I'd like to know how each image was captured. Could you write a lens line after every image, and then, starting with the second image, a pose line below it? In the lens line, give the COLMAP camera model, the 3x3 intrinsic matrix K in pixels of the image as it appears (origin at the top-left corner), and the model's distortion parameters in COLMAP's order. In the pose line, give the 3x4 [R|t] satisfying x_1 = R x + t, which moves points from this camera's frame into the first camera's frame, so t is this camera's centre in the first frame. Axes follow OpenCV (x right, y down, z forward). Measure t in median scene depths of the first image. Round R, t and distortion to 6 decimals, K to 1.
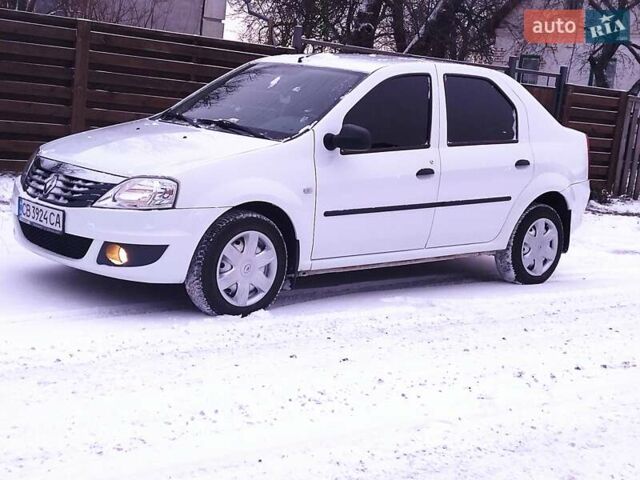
lens RADIAL K [[981.1, 0, 331.5], [0, 981.1, 362.1], [0, 0, 1]] dist [0.071756, 0.006239]
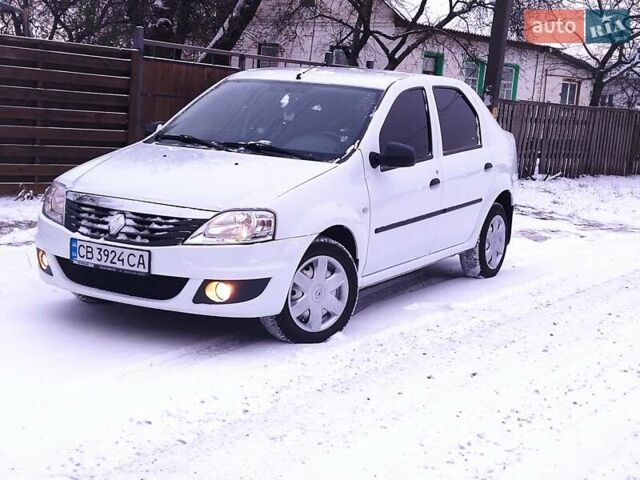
lens RADIAL K [[983.2, 0, 318.6], [0, 983.2, 353.2], [0, 0, 1]] dist [0.080947, -0.071849]
pose [[0.950758, -0.110267, 0.289656, -0.372576], [0.107513, 0.993878, 0.025454, -0.057769], [-0.290689, 0.006941, 0.956792, 0.044096]]
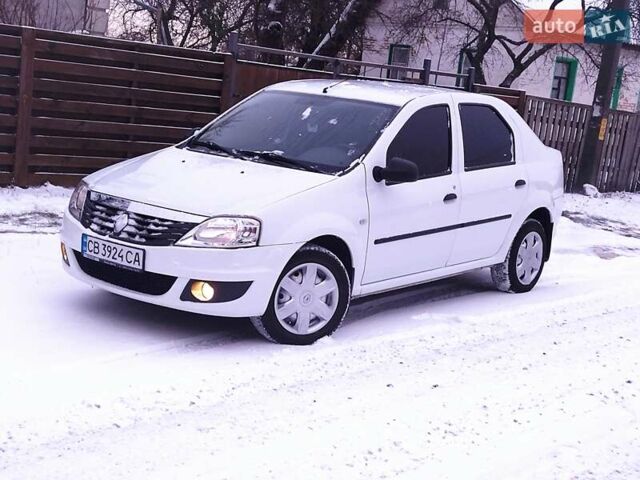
lens RADIAL K [[983.2, 0, 318.6], [0, 983.2, 353.2], [0, 0, 1]] dist [0.080947, -0.071849]
pose [[0.987819, -0.040522, 0.150235, -0.231948], [0.038179, 0.999101, 0.018452, -0.053200], [-0.150848, -0.012491, 0.988478, -0.042442]]
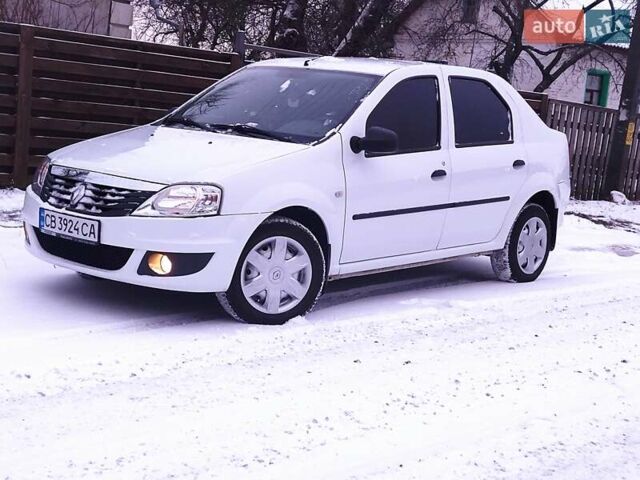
lens RADIAL K [[978.1, 0, 320.7], [0, 978.1, 366.3], [0, 0, 1]] dist [0.085249, -0.070195]
pose [[0.993141, -0.041491, 0.109311, -0.154684], [0.041712, 0.999130, 0.000261, -0.001834], [-0.109227, 0.004301, 0.994008, 0.018039]]
